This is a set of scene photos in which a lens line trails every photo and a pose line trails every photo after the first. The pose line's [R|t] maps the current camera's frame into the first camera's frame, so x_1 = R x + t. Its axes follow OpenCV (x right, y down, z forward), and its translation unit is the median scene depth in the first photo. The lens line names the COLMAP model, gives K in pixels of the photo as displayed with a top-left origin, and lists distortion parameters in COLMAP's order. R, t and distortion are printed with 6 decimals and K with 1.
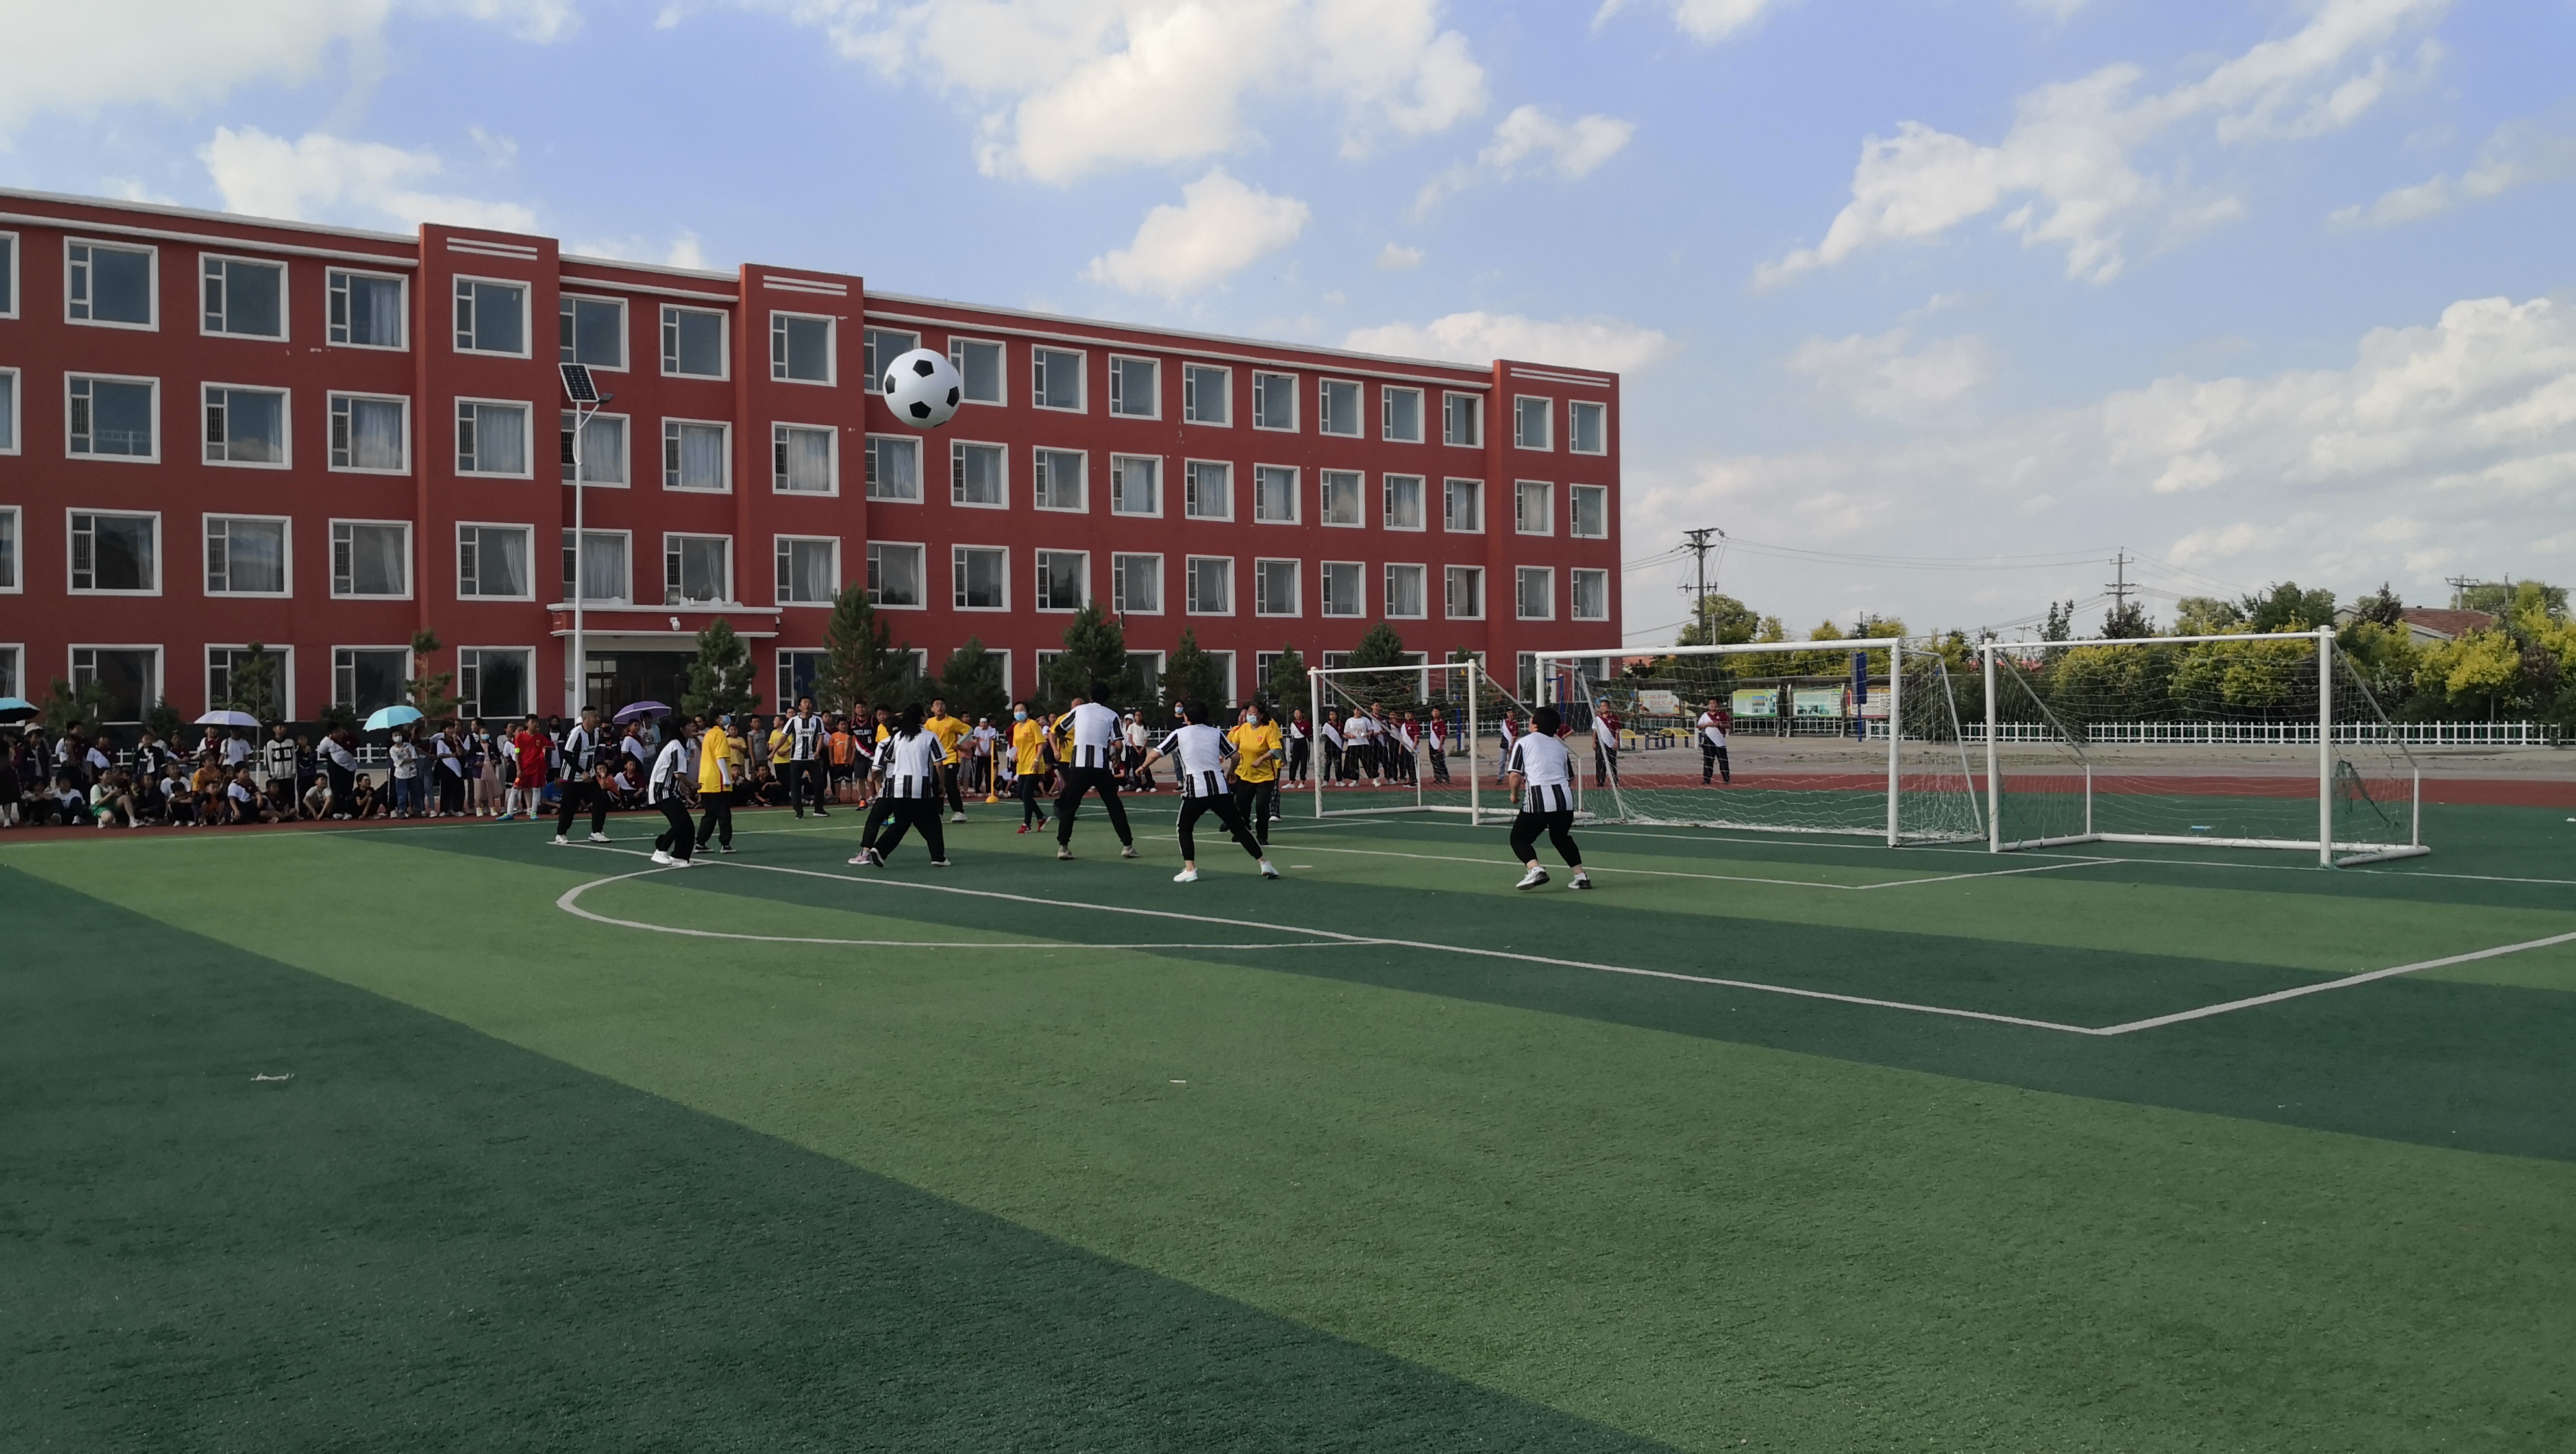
lens RADIAL K [[2049.1, 0, 1295.1], [0, 2049.1, 734.6], [0, 0, 1]] dist [0.019690, -0.055013]
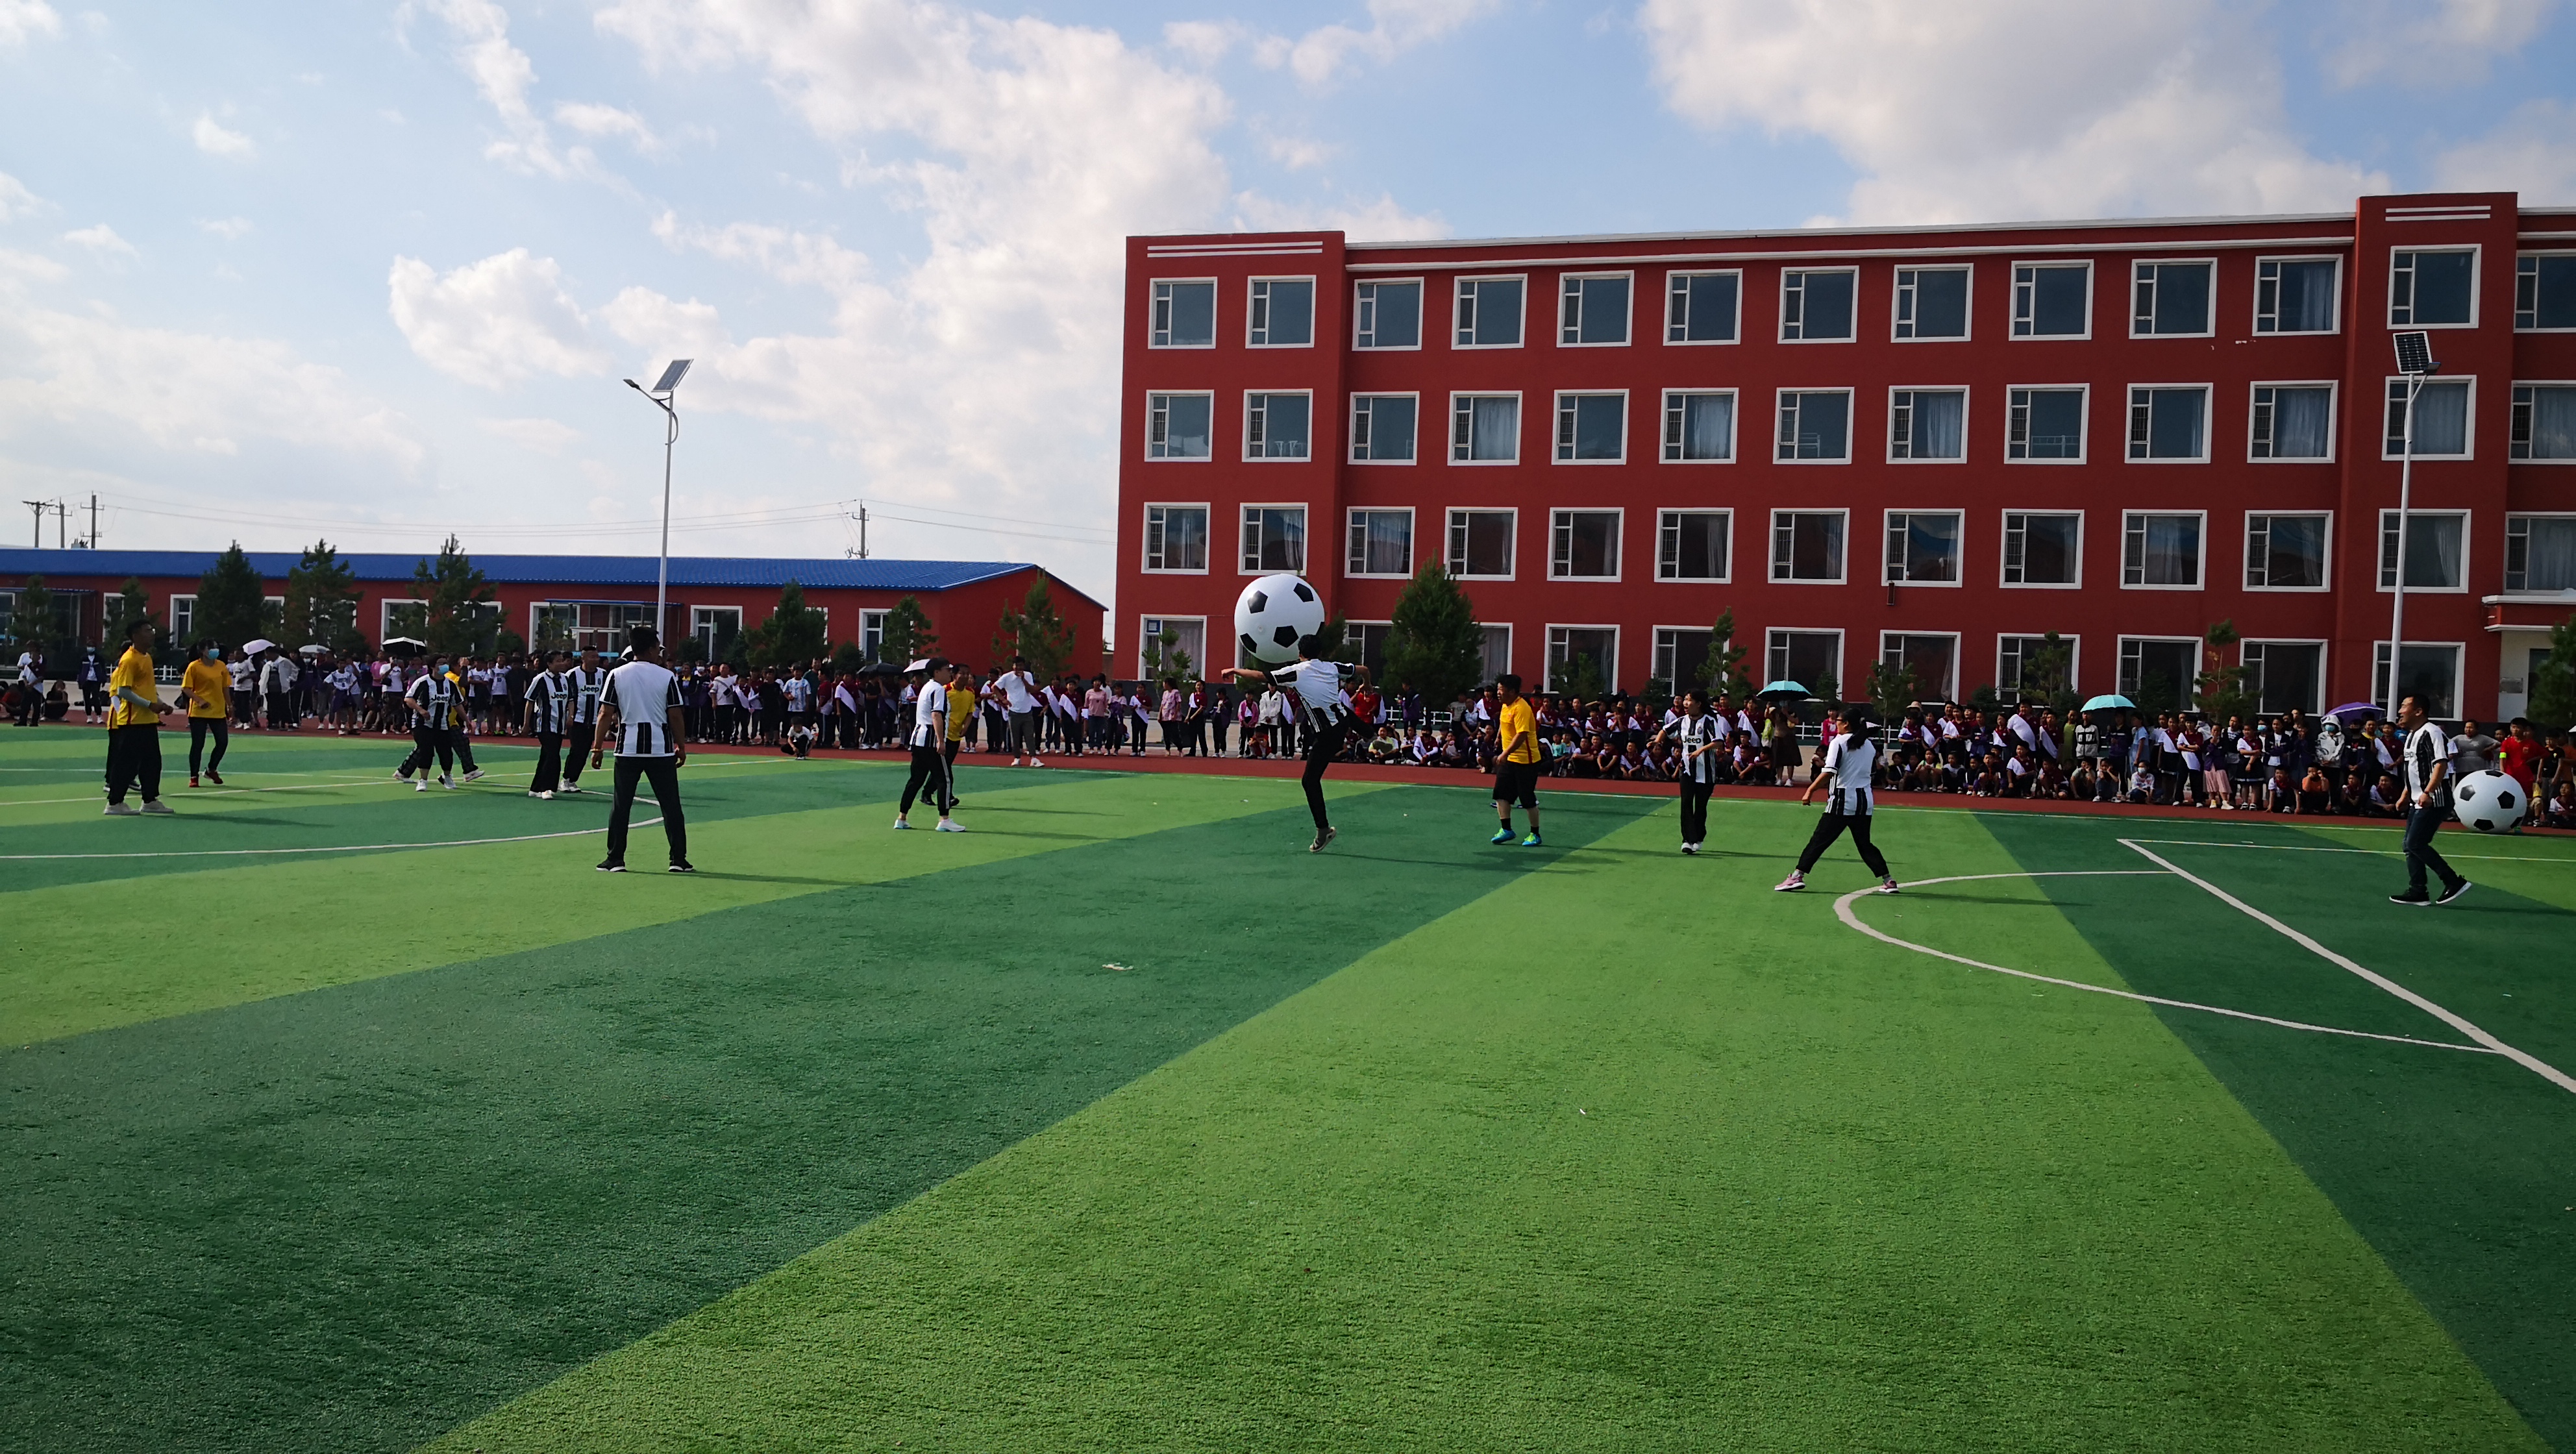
lens RADIAL K [[2049.1, 0, 1305.0], [0, 2049.1, 703.8], [0, 0, 1]] dist [0.019690, -0.055013]
pose [[0.585787, 0.039423, -0.809505, 0.081764], [-0.050069, 0.998669, 0.012403, -0.001824], [0.808917, 0.033266, 0.586981, 0.062504]]
